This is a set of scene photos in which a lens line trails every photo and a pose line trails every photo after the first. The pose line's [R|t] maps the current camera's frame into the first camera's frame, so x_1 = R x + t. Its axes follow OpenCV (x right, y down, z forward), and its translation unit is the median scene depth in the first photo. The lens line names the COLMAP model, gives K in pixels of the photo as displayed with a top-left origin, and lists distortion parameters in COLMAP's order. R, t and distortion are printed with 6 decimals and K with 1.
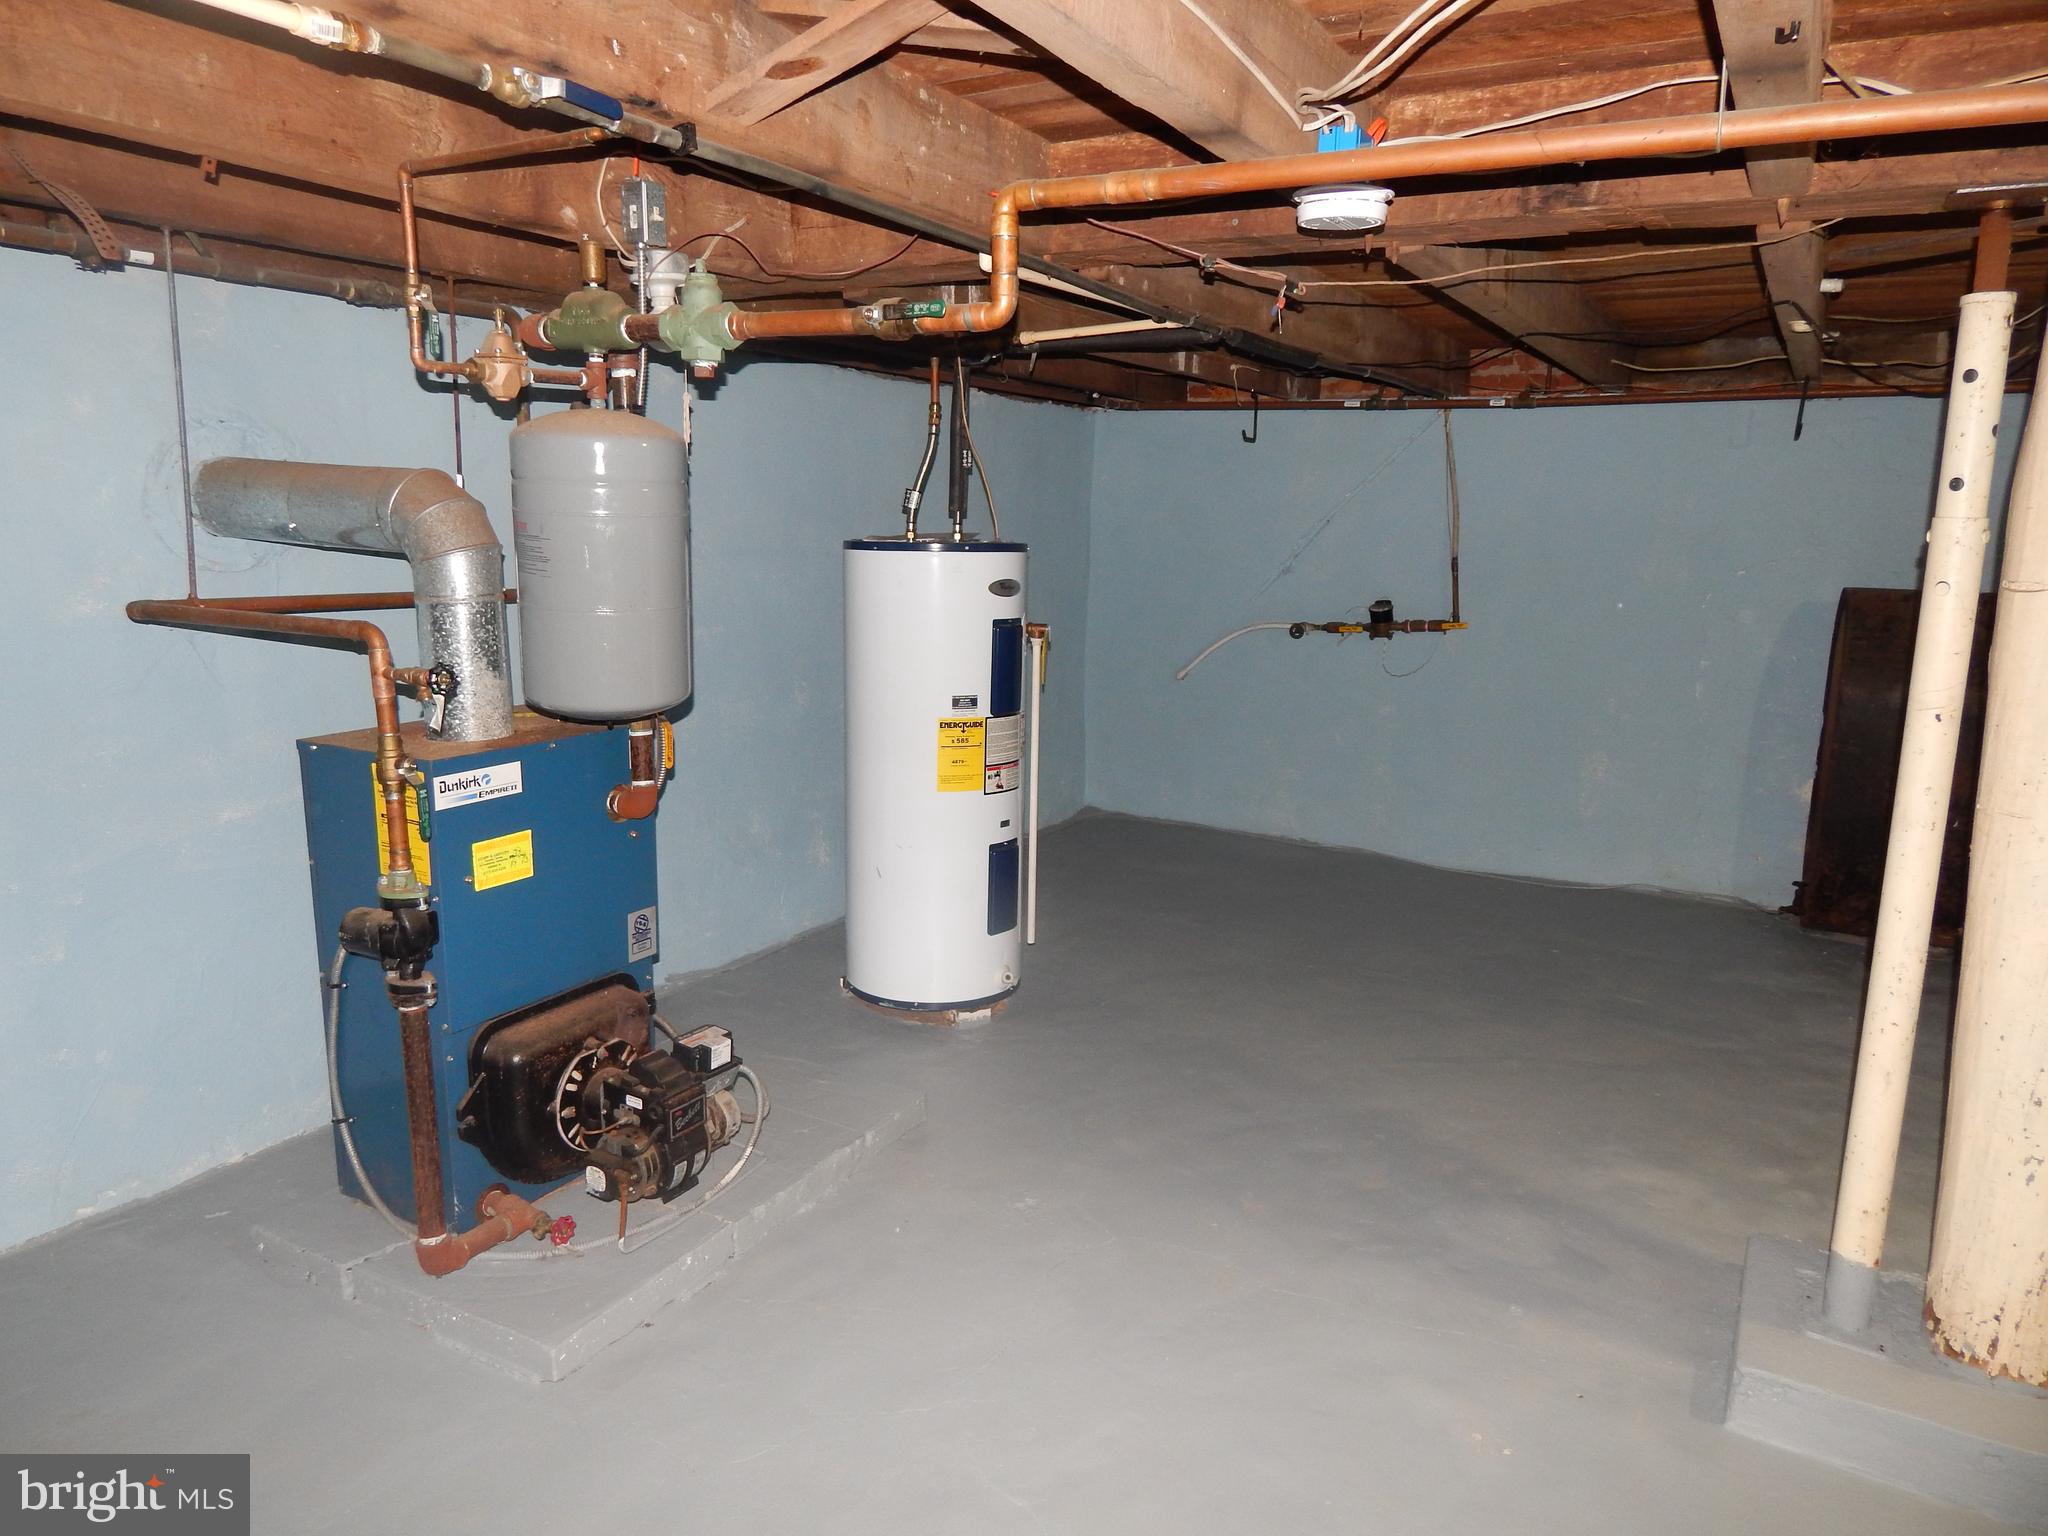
lens RADIAL K [[1354.7, 0, 1024.0], [0, 1354.7, 768.0], [0, 0, 1]] dist [-0.000966, 0.000006]
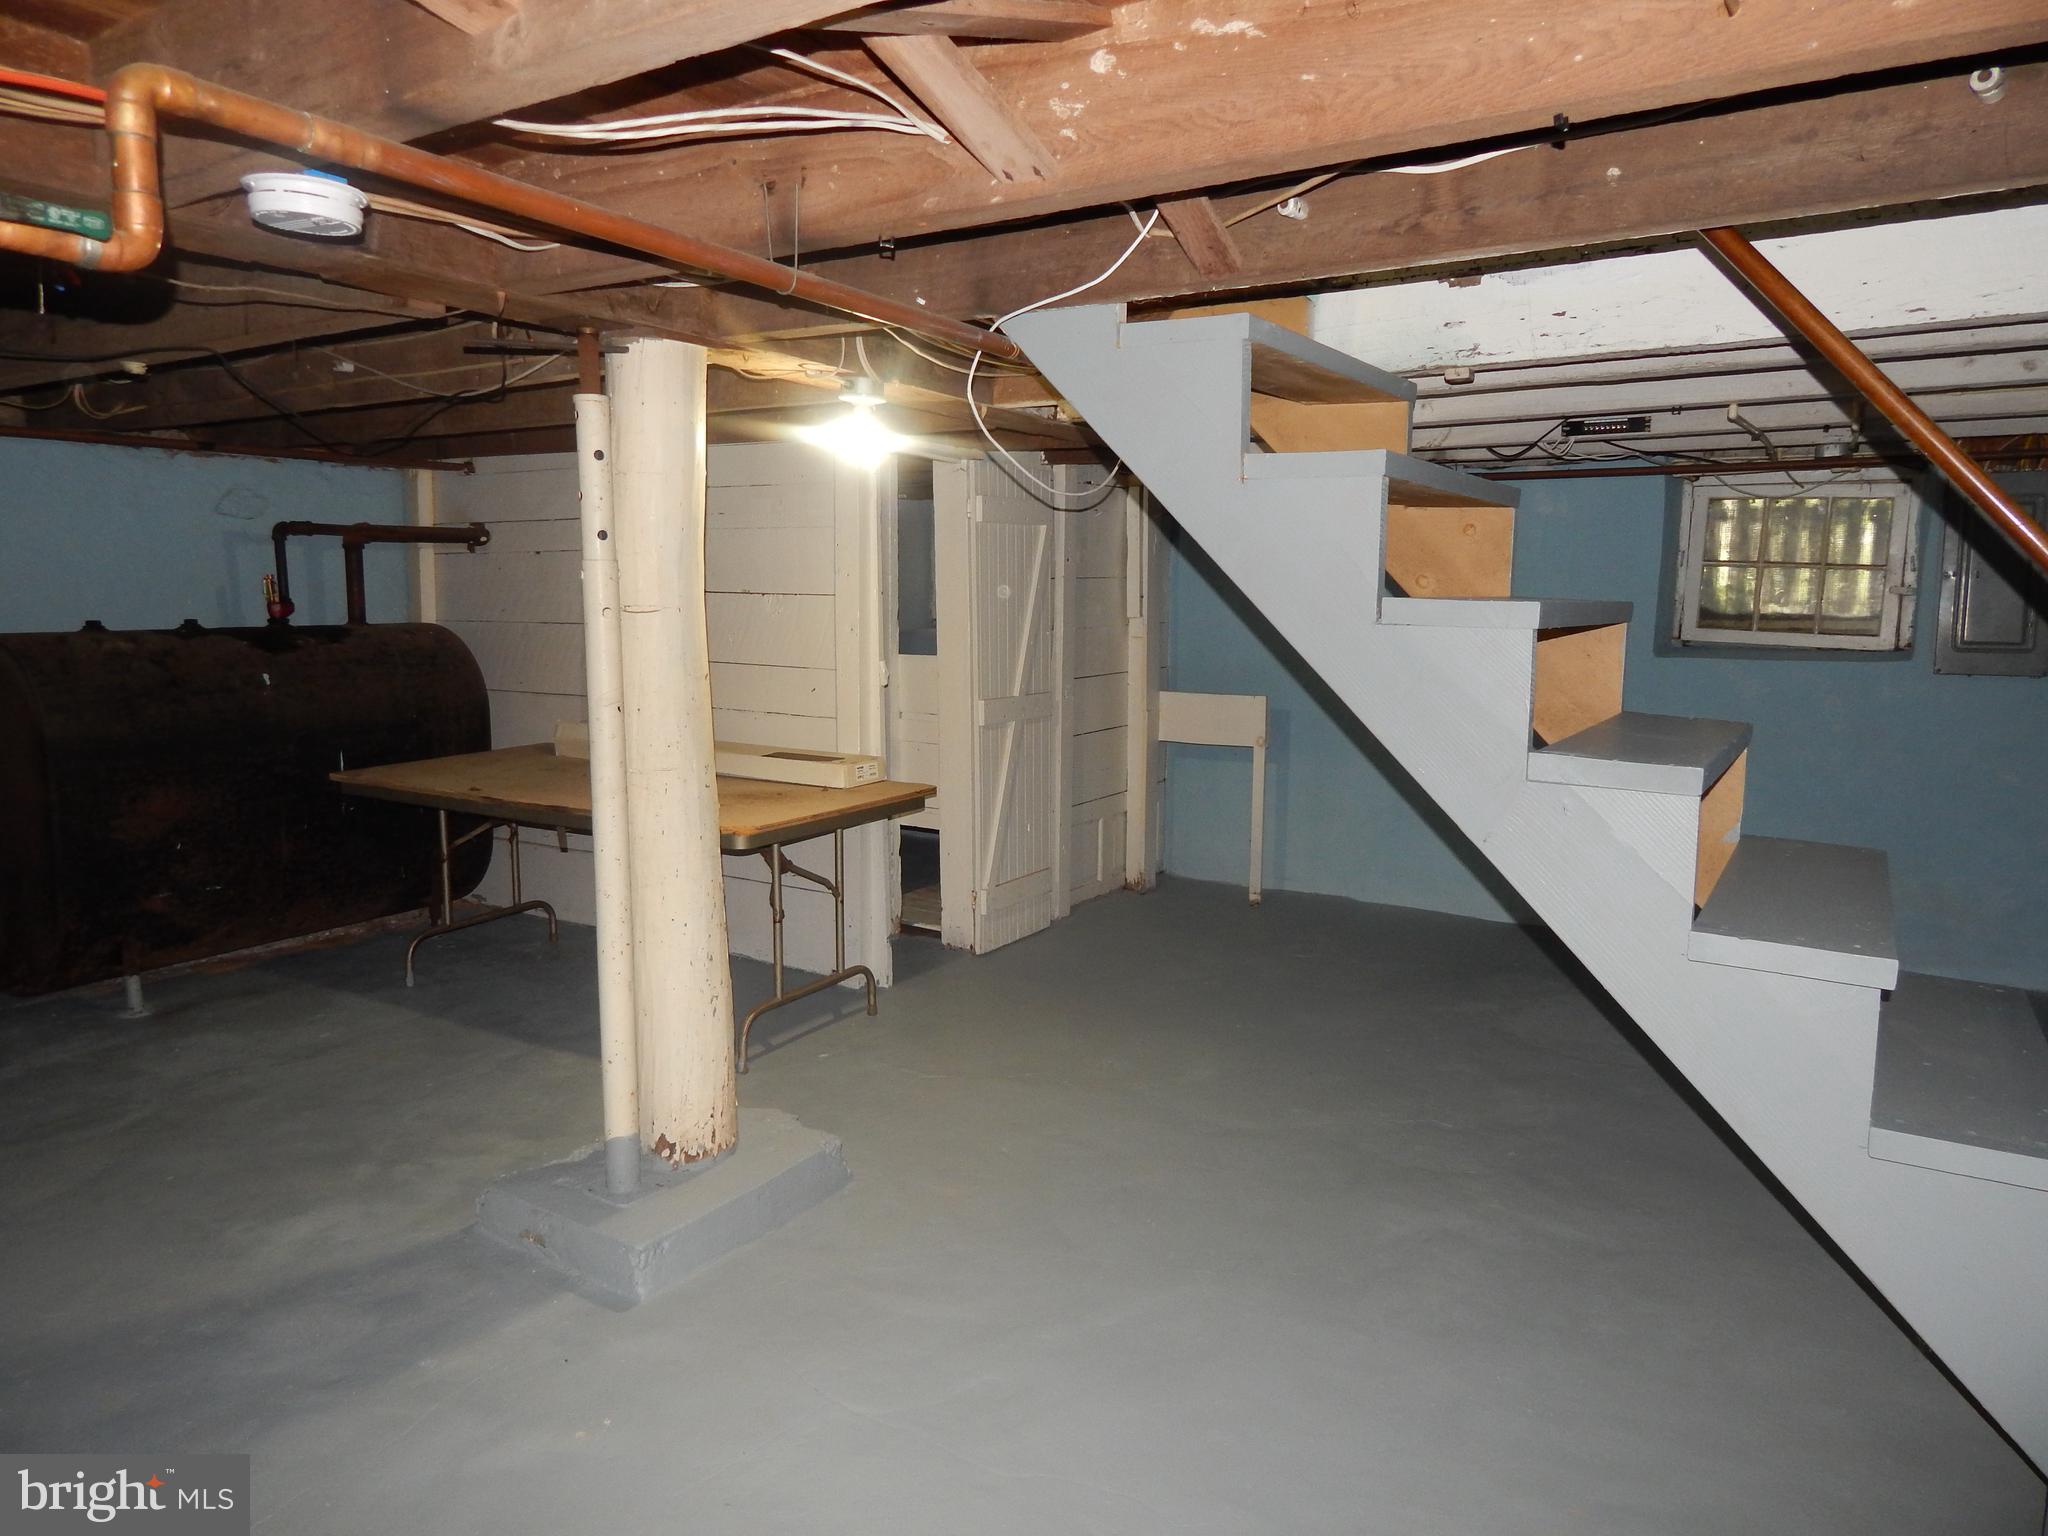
lens RADIAL K [[1354.7, 0, 1024.0], [0, 1354.7, 768.0], [0, 0, 1]] dist [-0.000966, 0.000006]
pose [[0.050505, -0.159323, 0.985934, -0.589618], [0.186127, 0.971400, 0.147440, -0.092963], [-0.981227, 0.176063, 0.078714, 0.489141]]
